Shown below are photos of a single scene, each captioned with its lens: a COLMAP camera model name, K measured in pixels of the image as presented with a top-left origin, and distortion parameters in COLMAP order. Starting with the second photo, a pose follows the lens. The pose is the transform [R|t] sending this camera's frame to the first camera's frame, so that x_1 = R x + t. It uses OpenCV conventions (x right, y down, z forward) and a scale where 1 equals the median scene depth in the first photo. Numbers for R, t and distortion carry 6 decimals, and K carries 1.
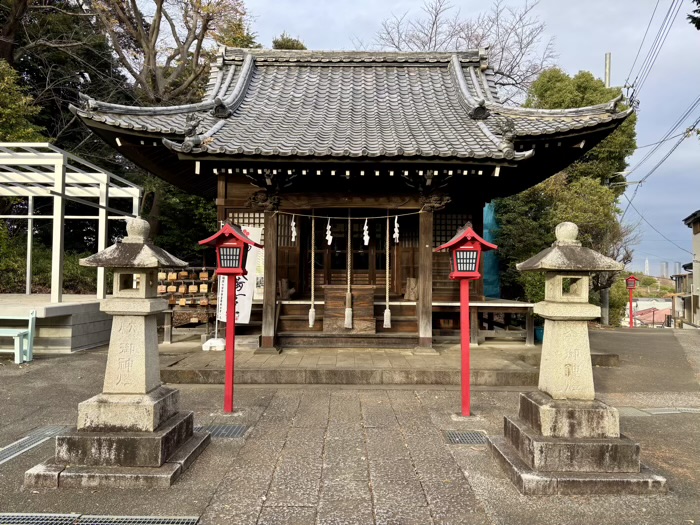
lens RADIAL K [[534.2, 0, 348.7], [0, 534.2, 260.6], [0, 0, 1]] dist [0.056500, -0.033870]
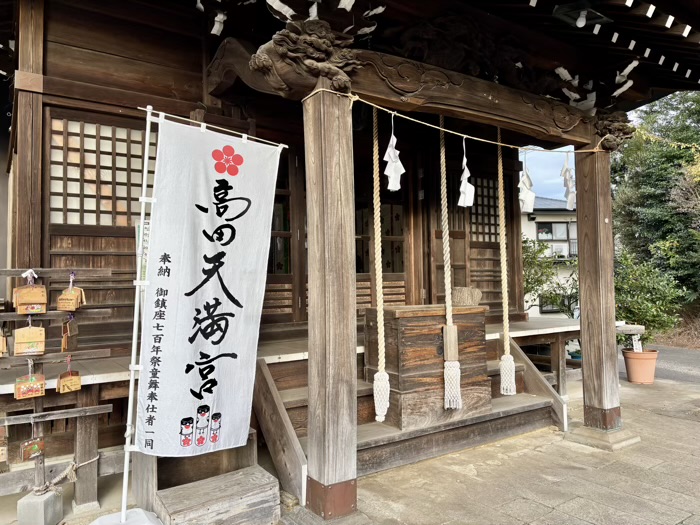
lens RADIAL K [[534.2, 0, 349.8], [0, 534.2, 263.0], [0, 0, 1]] dist [0.056500, -0.033870]
pose [[0.829284, -0.001385, 0.558825, -0.308820], [0.005172, 0.999973, -0.005197, 0.012029], [-0.558803, 0.007200, 0.829269, 0.695612]]
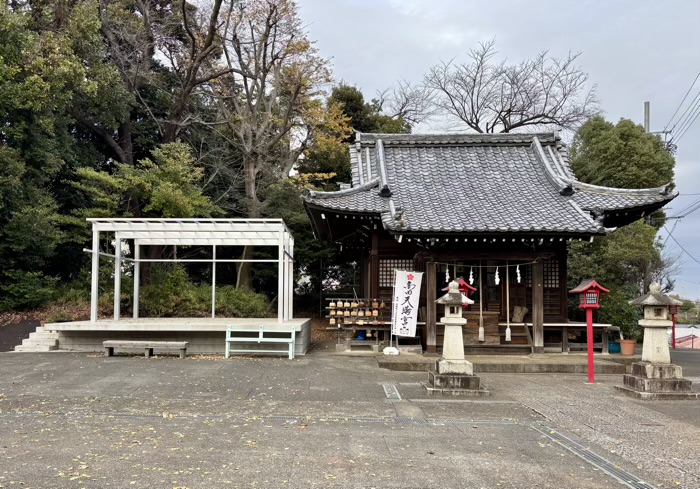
lens RADIAL K [[611.7, 0, 312.3], [0, 611.7, 266.2], [0, 0, 1]] dist [0.066209, -0.048283]
pose [[0.999394, -0.004007, -0.034588, -0.406665], [0.003089, 0.999643, -0.026534, -0.035011], [0.034682, 0.026411, 0.999049, -0.710177]]
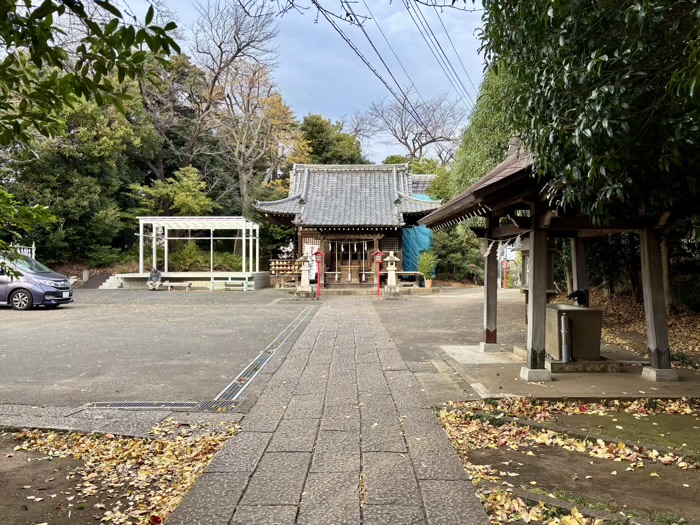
lens RADIAL K [[534.2, 0, 353.6], [0, 534.2, 258.2], [0, 0, 1]] dist [0.056500, -0.033870]
pose [[0.999950, -0.009687, -0.002564, 0.028446], [0.009734, 0.999772, 0.019030, -0.046664], [0.002379, -0.019054, 0.999816, -1.784894]]
